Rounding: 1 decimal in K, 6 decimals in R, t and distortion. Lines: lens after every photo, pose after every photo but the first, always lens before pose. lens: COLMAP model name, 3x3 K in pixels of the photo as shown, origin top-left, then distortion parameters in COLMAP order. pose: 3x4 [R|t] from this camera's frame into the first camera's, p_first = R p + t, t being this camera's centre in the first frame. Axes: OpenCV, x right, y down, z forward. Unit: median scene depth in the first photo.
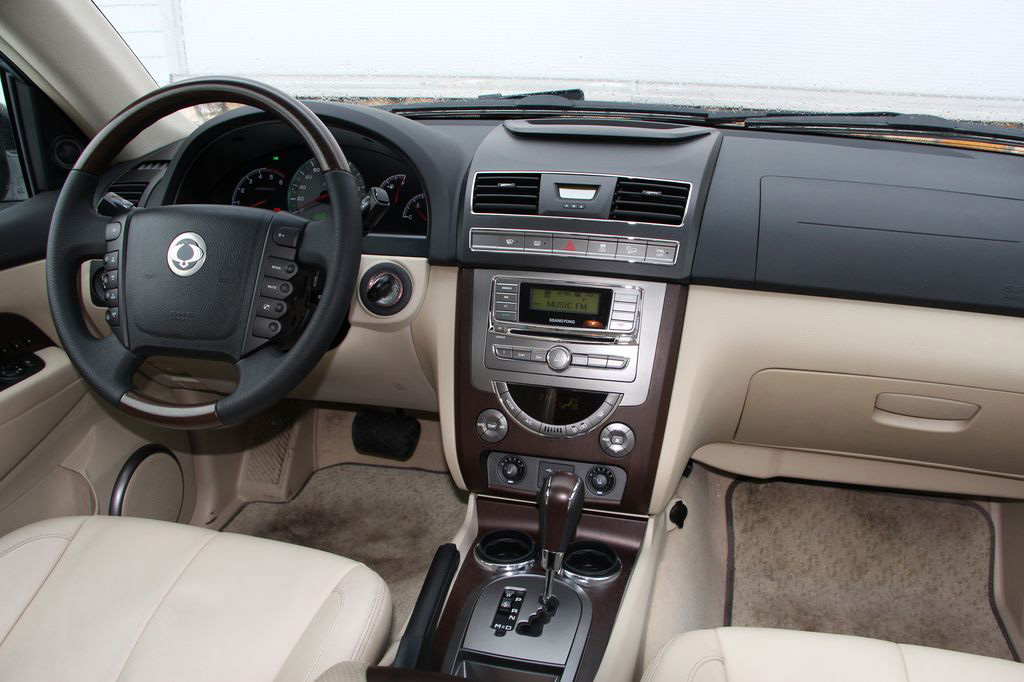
lens RADIAL K [[852.1, 0, 514.8], [0, 852.1, 347.9], [0, 0, 1]] dist [-0.190609, 0.152119]
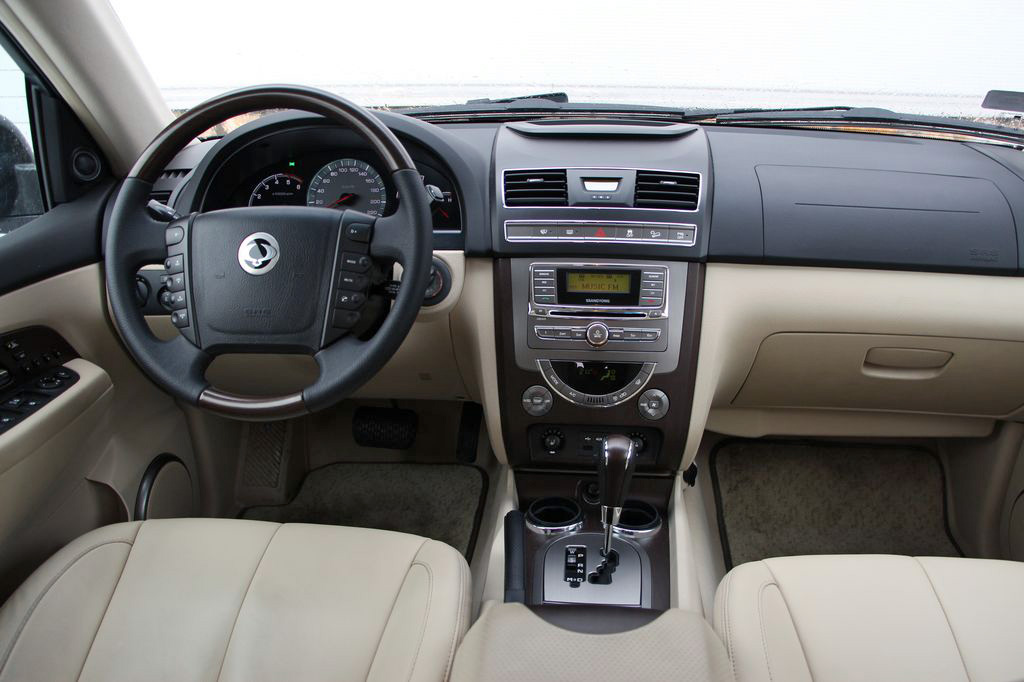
lens RADIAL K [[852.1, 0, 514.8], [0, 852.1, 347.9], [0, 0, 1]] dist [-0.190609, 0.152119]
pose [[0.988814, -0.061525, 0.135875, -0.195549], [0.062620, 0.998030, -0.003796, 0.025666], [-0.135374, 0.012262, 0.990719, -0.075154]]
